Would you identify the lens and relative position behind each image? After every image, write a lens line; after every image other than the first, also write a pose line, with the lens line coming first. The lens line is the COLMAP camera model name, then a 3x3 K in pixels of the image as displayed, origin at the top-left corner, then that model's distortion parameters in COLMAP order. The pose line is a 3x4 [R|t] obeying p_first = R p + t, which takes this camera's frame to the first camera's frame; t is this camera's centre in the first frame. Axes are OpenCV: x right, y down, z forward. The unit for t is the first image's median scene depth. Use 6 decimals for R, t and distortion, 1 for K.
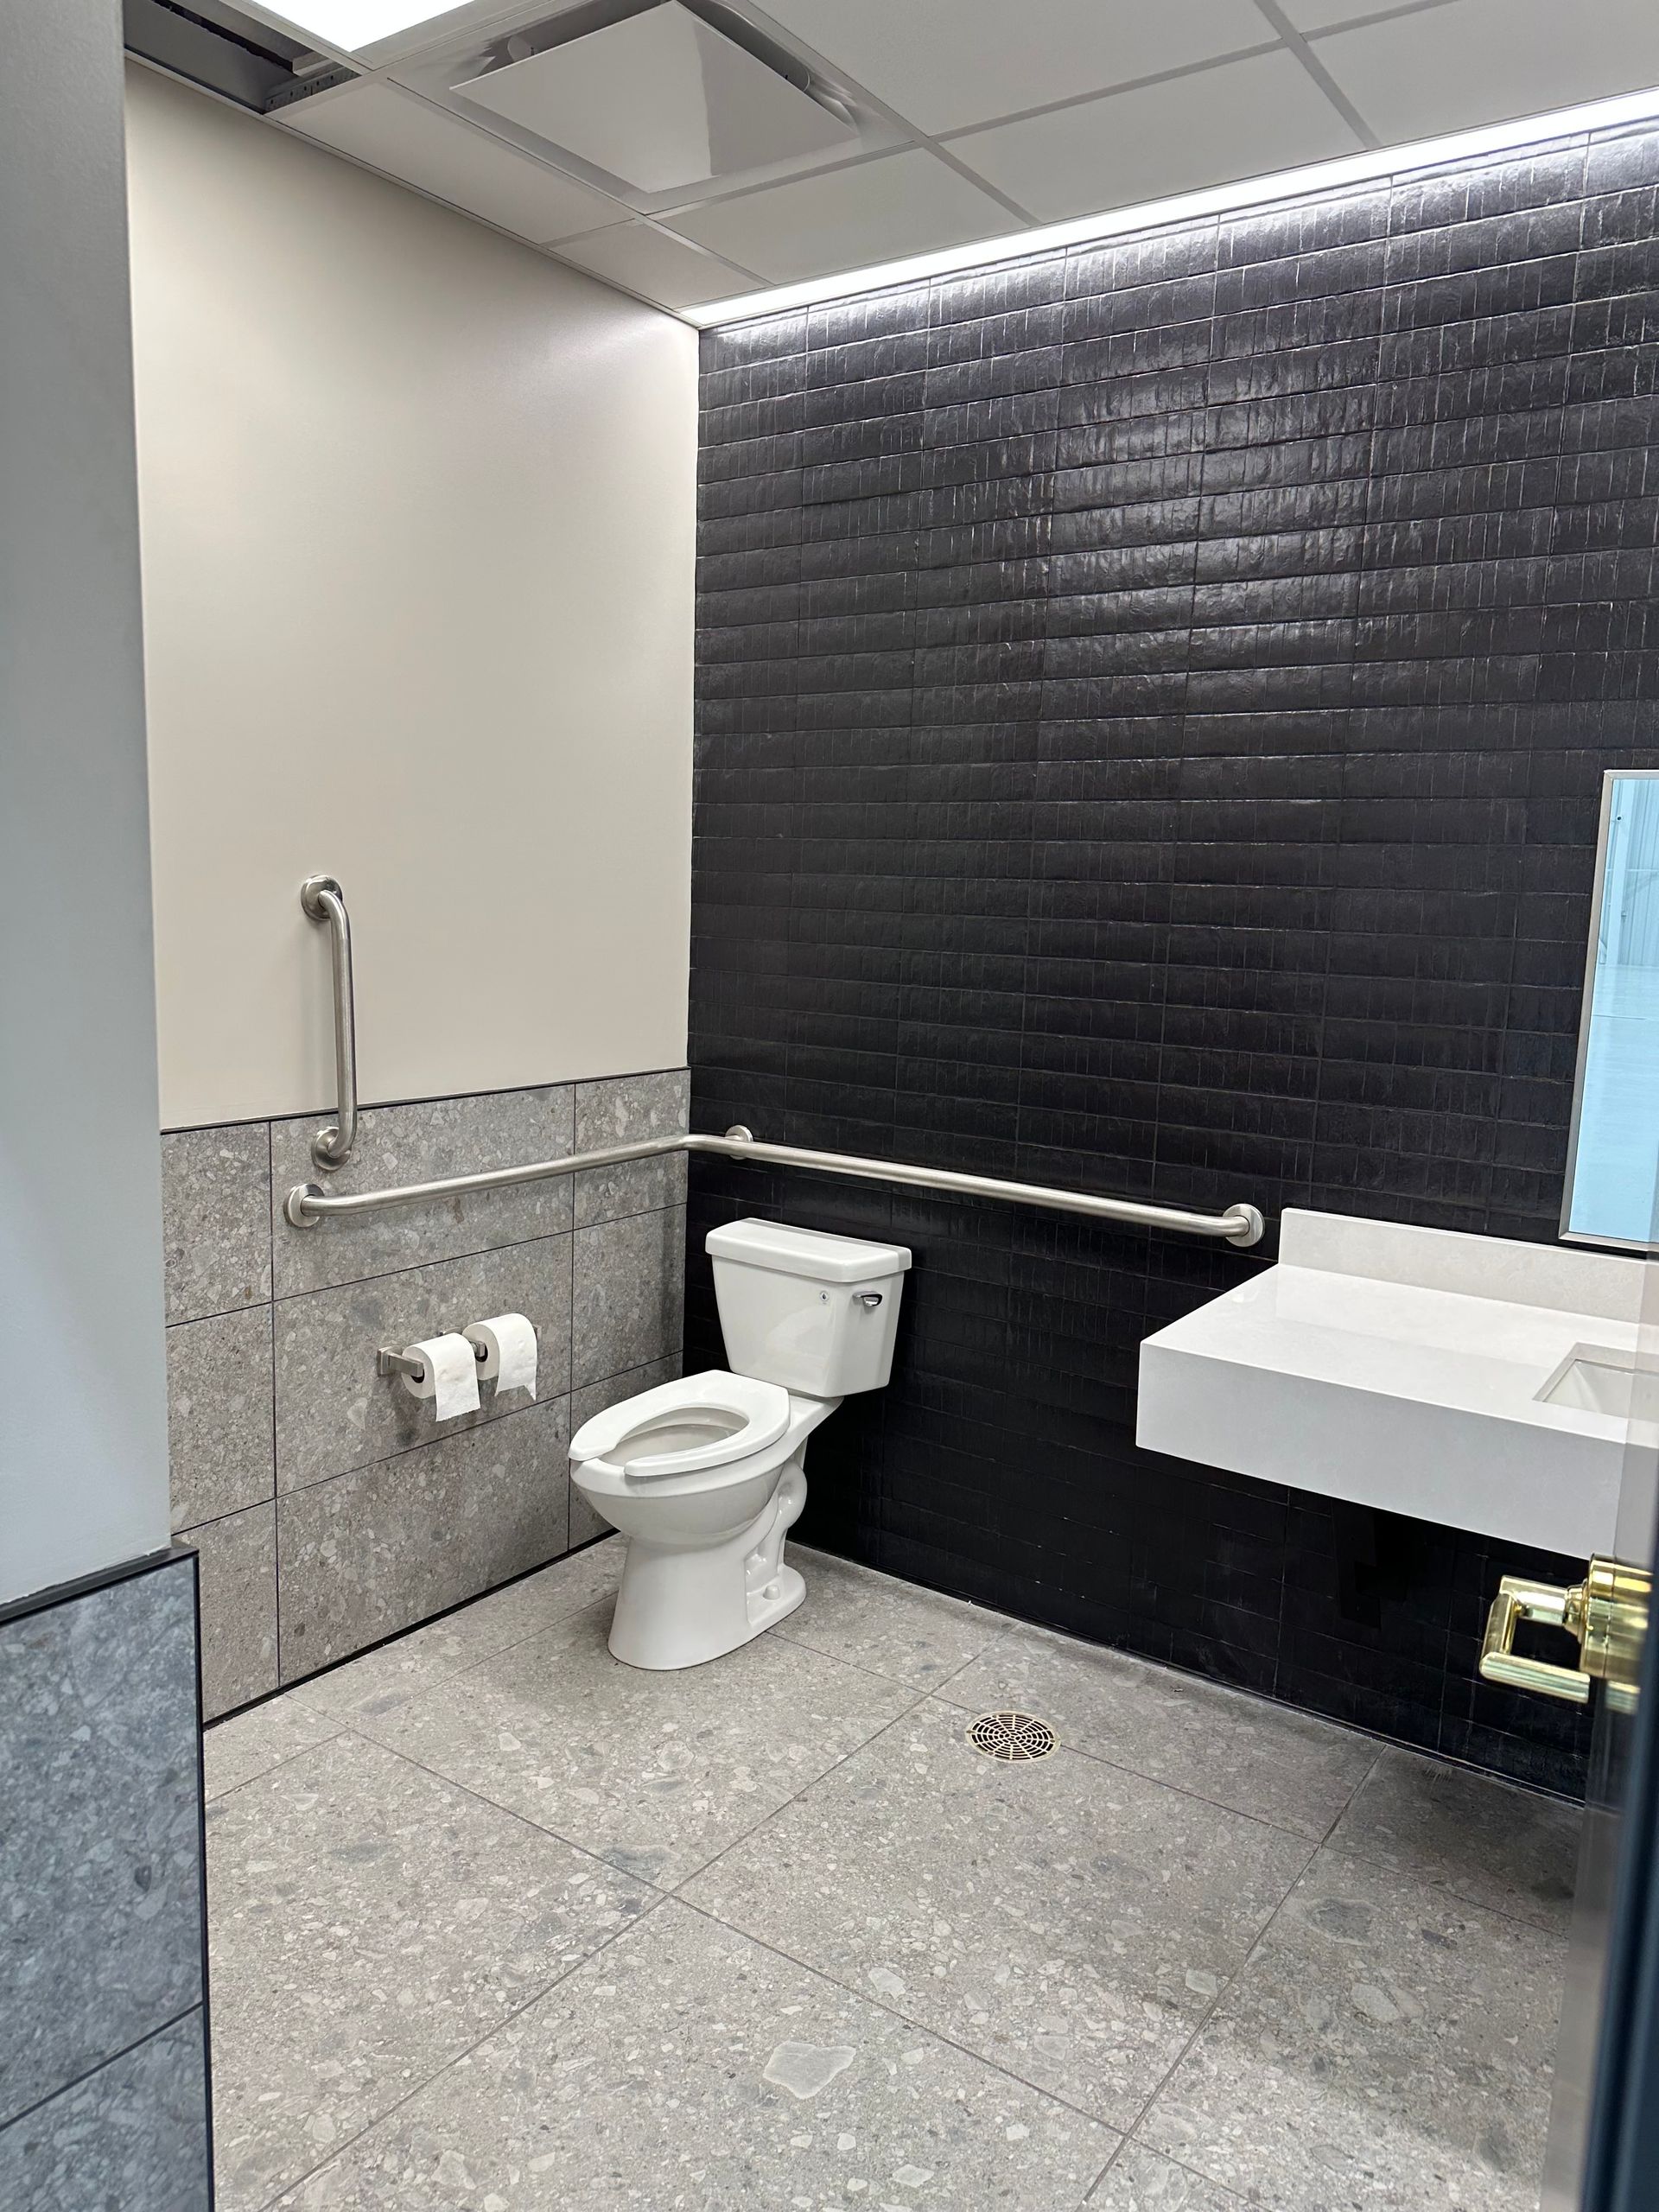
lens RADIAL K [[1574.7, 0, 826.5], [0, 1574.7, 1115.6], [0, 0, 1]] dist [0.069963, -0.066115]
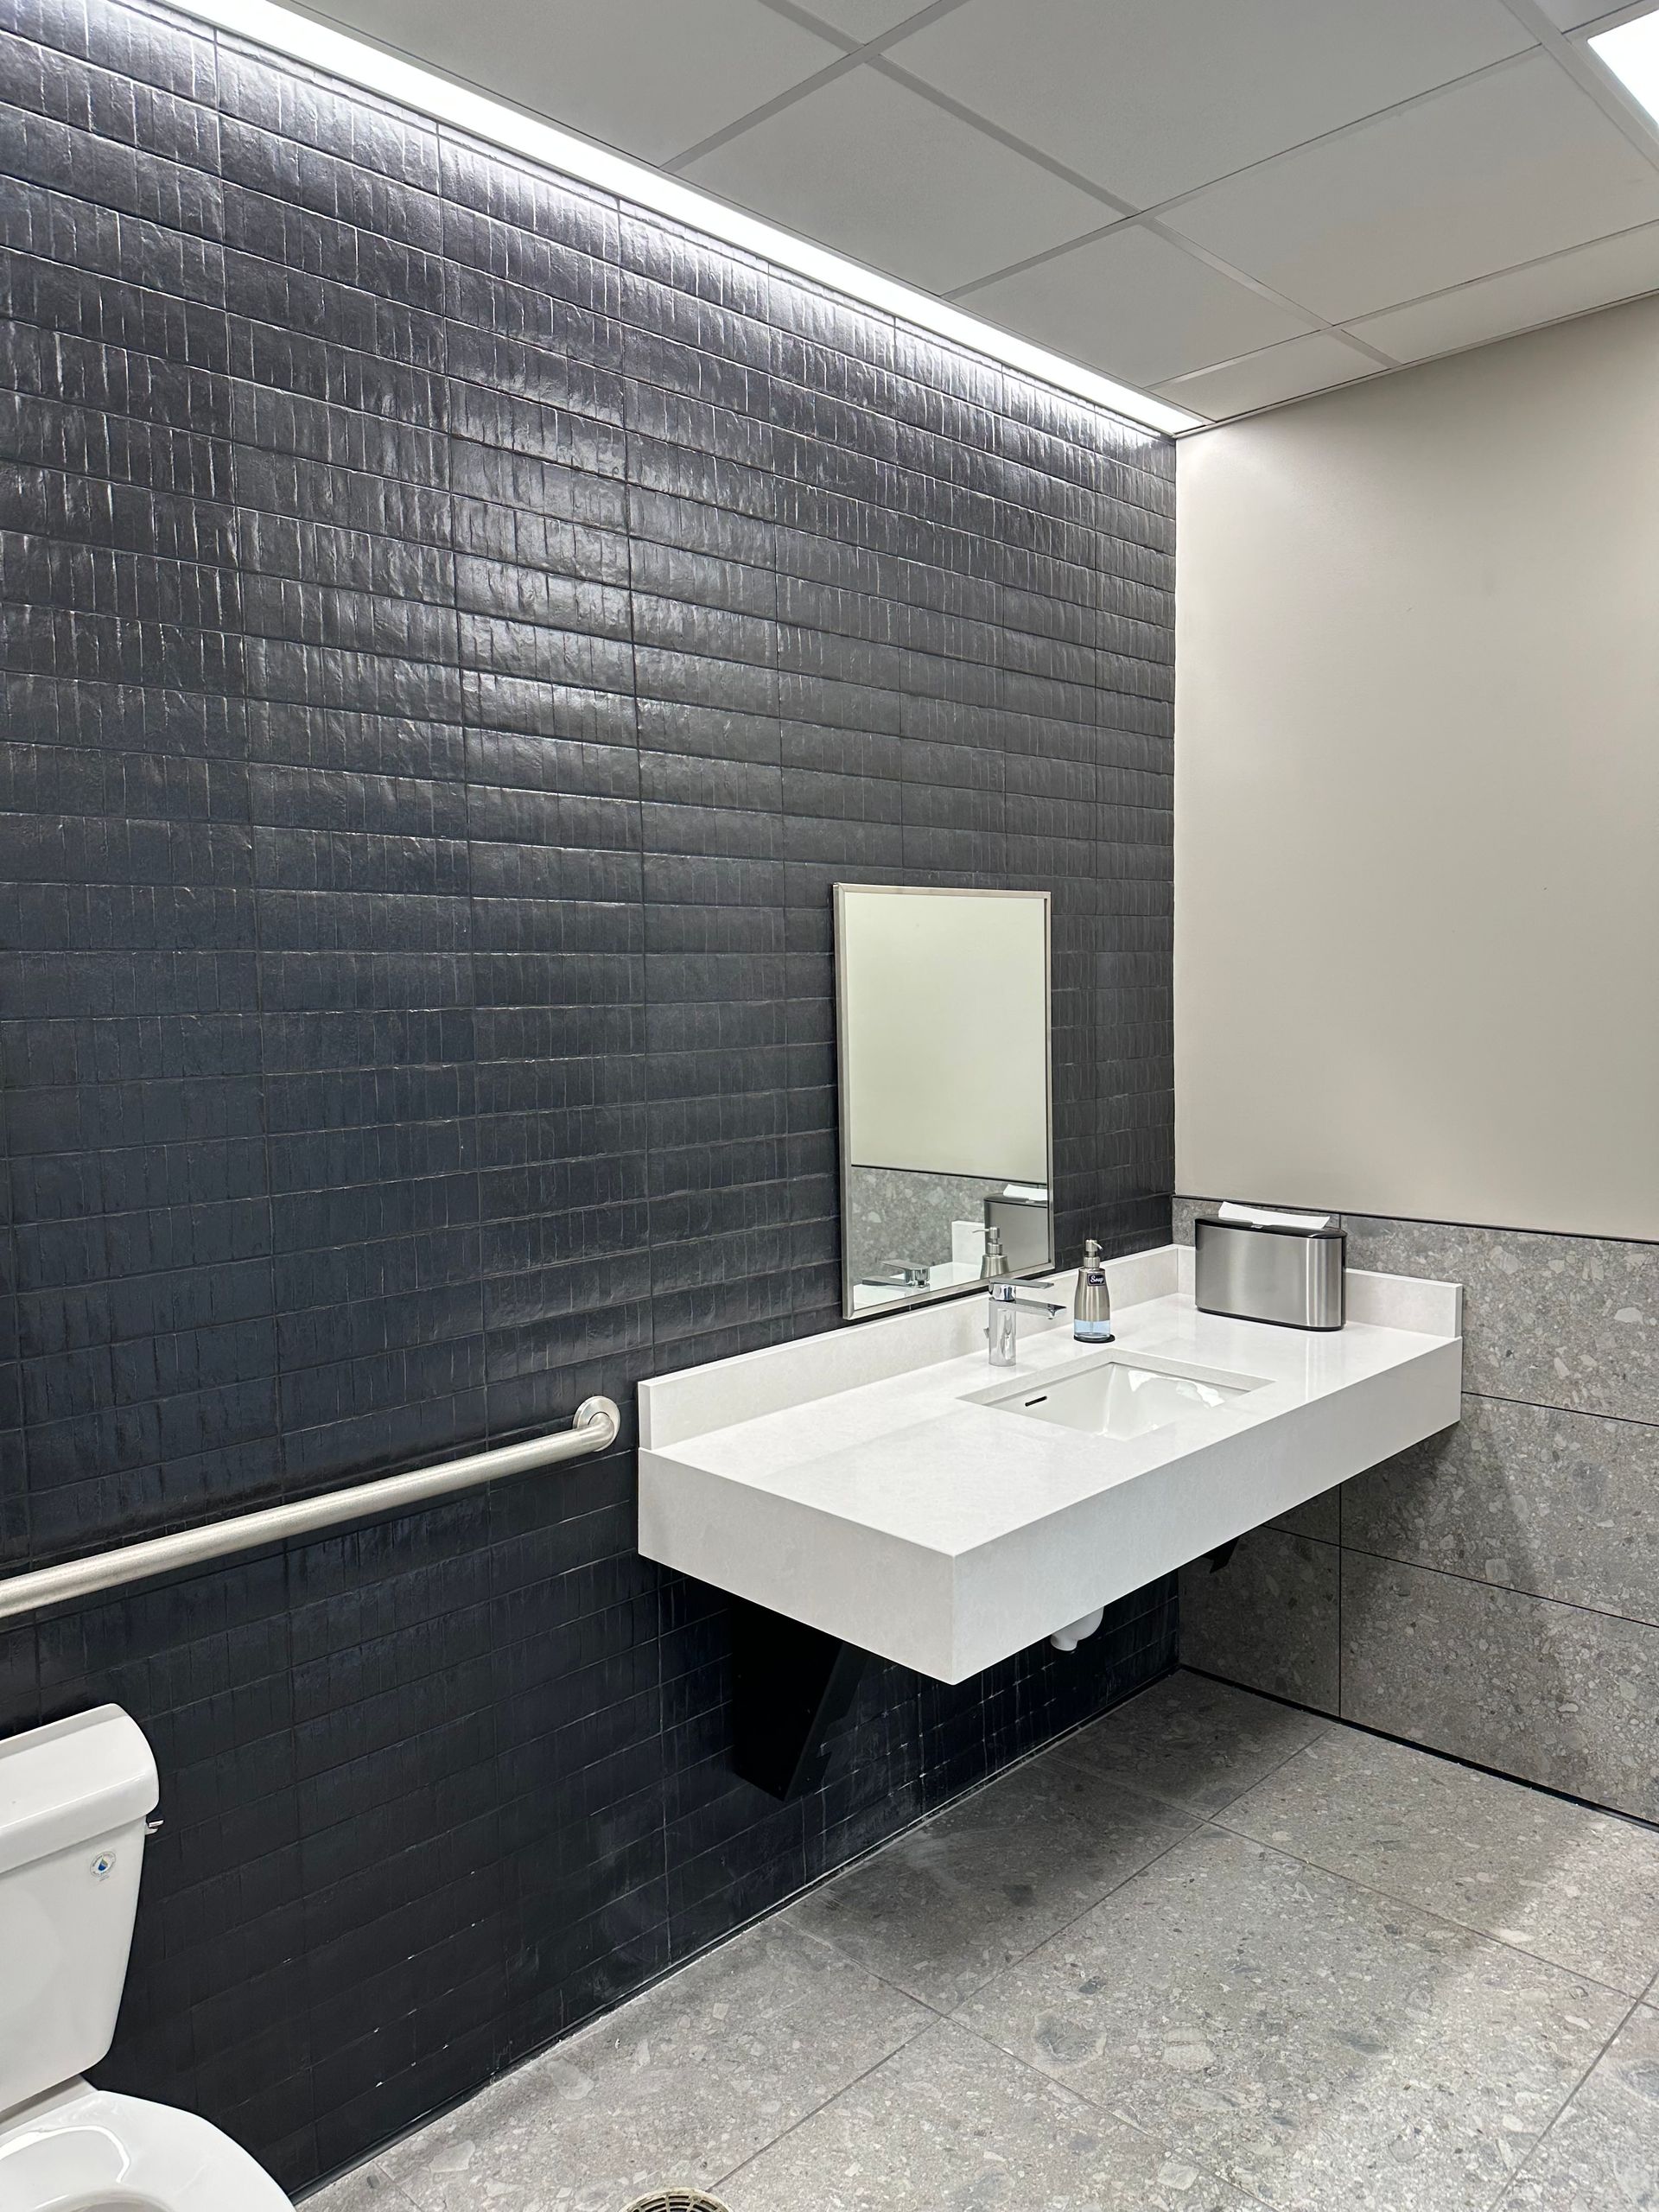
lens RADIAL K [[1574.7, 0, 833.3], [0, 1574.7, 1106.3], [0, 0, 1]] dist [0.069963, -0.066115]
pose [[0.150706, -0.110341, 0.982401, -0.499609], [0.169177, 0.981970, 0.084340, -0.138530], [-0.973995, 0.153490, 0.166656, 0.738449]]
